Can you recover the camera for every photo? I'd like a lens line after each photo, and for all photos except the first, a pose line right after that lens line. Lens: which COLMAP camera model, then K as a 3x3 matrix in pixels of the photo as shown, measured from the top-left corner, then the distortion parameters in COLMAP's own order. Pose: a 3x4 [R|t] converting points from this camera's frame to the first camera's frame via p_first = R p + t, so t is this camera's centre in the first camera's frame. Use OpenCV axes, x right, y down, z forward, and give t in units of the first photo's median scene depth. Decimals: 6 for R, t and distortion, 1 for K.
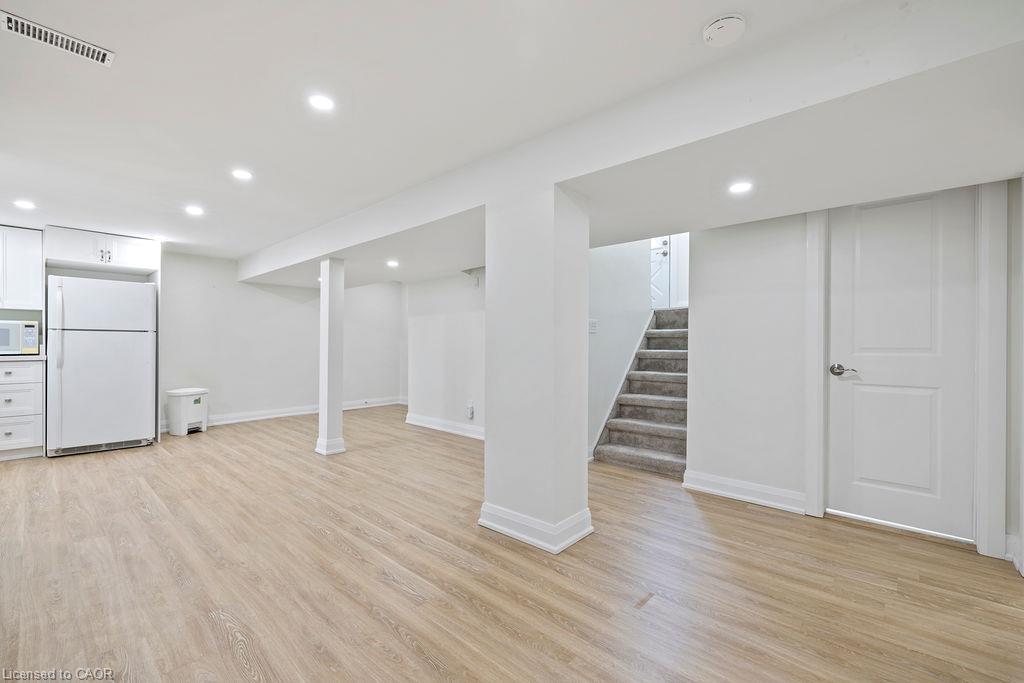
lens RADIAL K [[441.9, 0, 512.8], [0, 441.9, 338.4], [0, 0, 1]] dist [-0.006893, -0.000981]
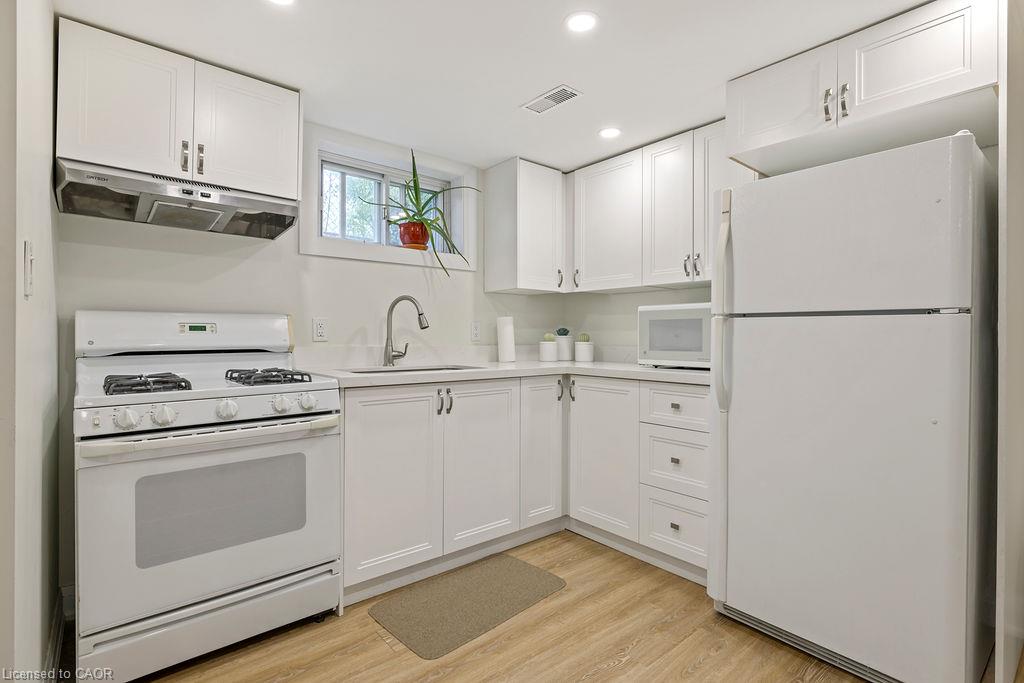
lens RADIAL K [[502.5, 0, 511.8], [0, 502.5, 335.9], [0, 0, 1]] dist [0.003432, 0.001671]
pose [[-0.141246, 0.001450, -0.989973, -0.614970], [0.006588, 0.999978, 0.000525, -0.003604], [0.989953, -0.006447, -0.141253, 0.997814]]
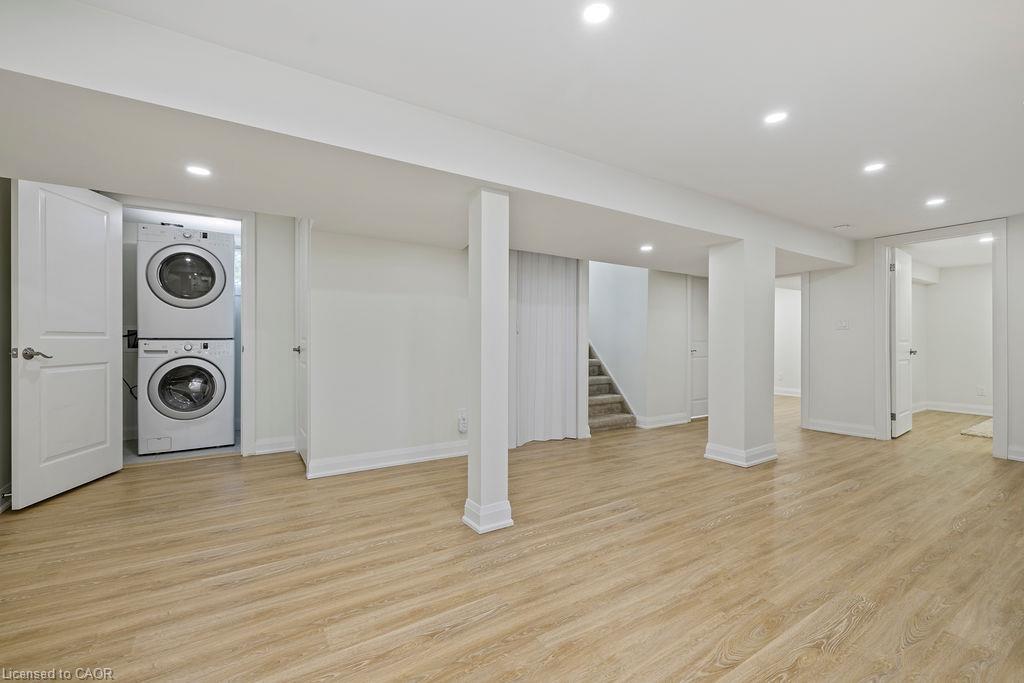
lens RADIAL K [[441.9, 0, 506.8], [0, 441.9, 339.0], [0, 0, 1]] dist [-0.006893, -0.000981]
pose [[0.258607, -0.002112, 0.965980, -1.175210], [-0.009617, 0.999942, 0.004761, 0.010560], [-0.965935, -0.010521, 0.258572, 0.998643]]
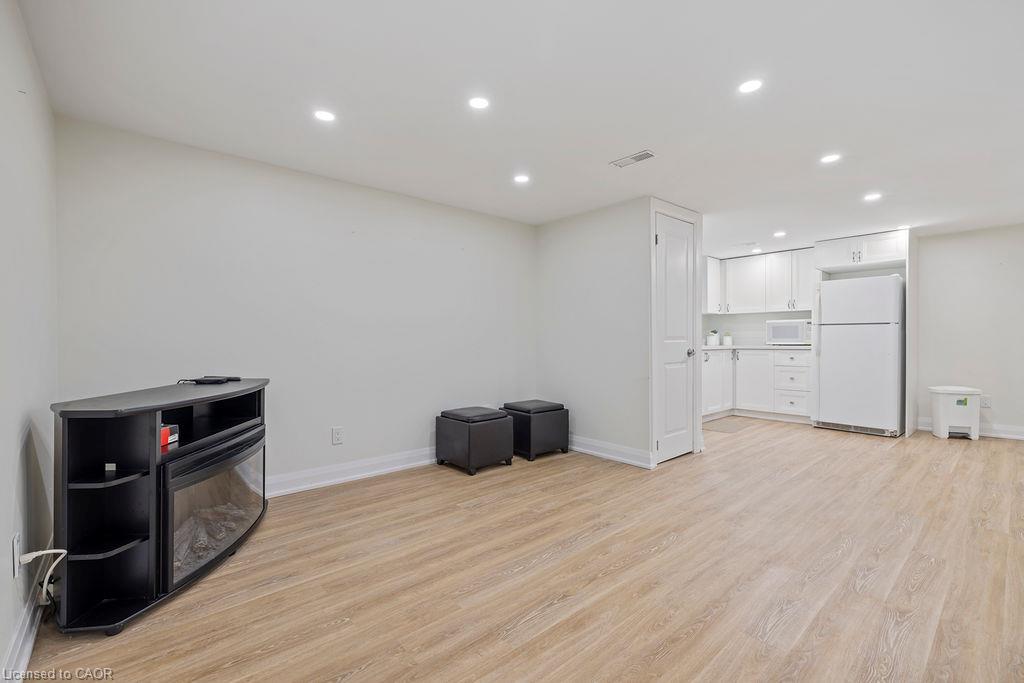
lens RADIAL K [[441.9, 0, 510.1], [0, 441.9, 344.1], [0, 0, 1]] dist [-0.006893, -0.000981]
pose [[-0.121106, 0.010229, -0.992587, 0.349060], [0.013485, 0.999872, 0.008659, 0.013368], [0.992548, -0.012336, -0.121229, 0.329470]]
